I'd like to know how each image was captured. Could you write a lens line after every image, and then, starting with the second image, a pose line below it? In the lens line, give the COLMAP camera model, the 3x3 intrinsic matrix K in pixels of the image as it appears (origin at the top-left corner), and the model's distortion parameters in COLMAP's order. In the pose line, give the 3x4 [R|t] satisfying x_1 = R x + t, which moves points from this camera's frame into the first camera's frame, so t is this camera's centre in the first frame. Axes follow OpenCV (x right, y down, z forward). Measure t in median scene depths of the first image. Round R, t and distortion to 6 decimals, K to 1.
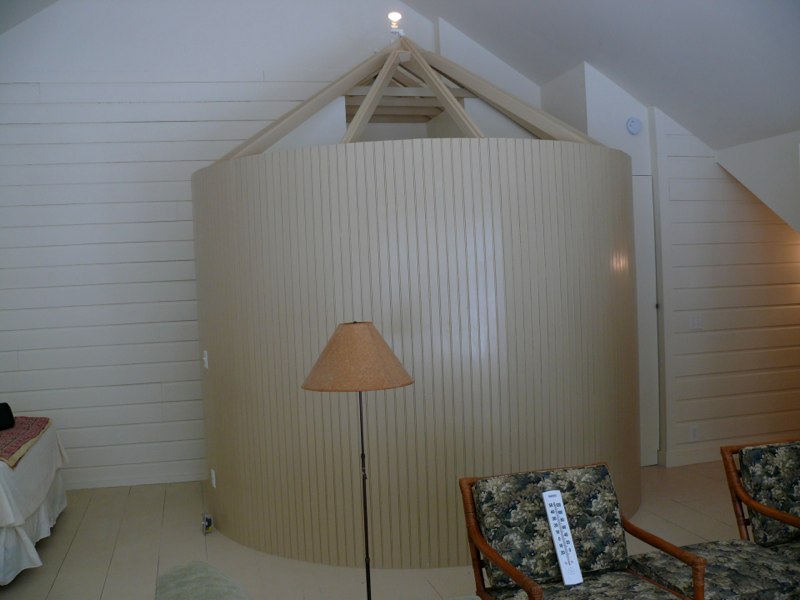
lens RADIAL K [[878.1, 0, 394.3], [0, 878.1, 302.4], [0, 0, 1]] dist [-0.062197, 0.000000]
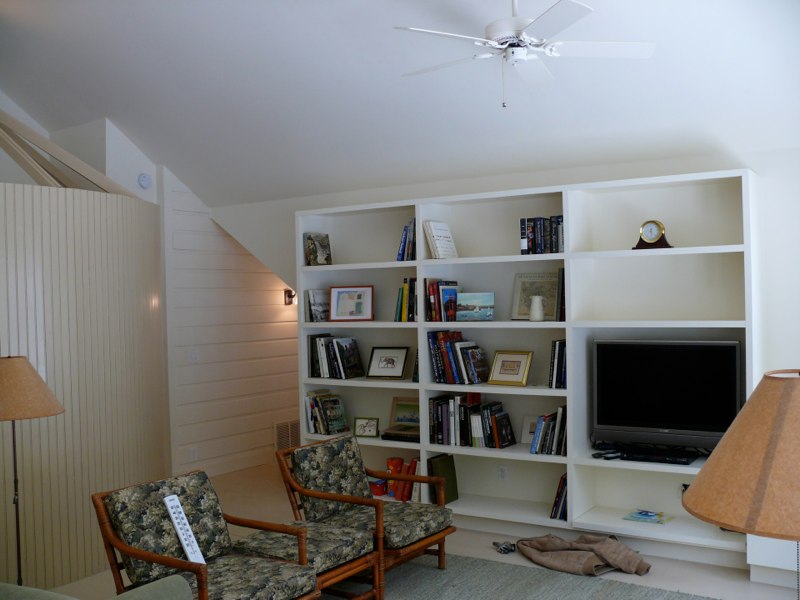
lens RADIAL K [[878.1, 0, 403.4], [0, 878.1, 297.3], [0, 0, 1]] dist [-0.062197, 0.000000]
pose [[0.761579, 0.027351, 0.647495, -0.359405], [0.002681, 0.998967, -0.045351, -0.000073], [-0.648067, 0.036275, 0.760719, -0.119618]]
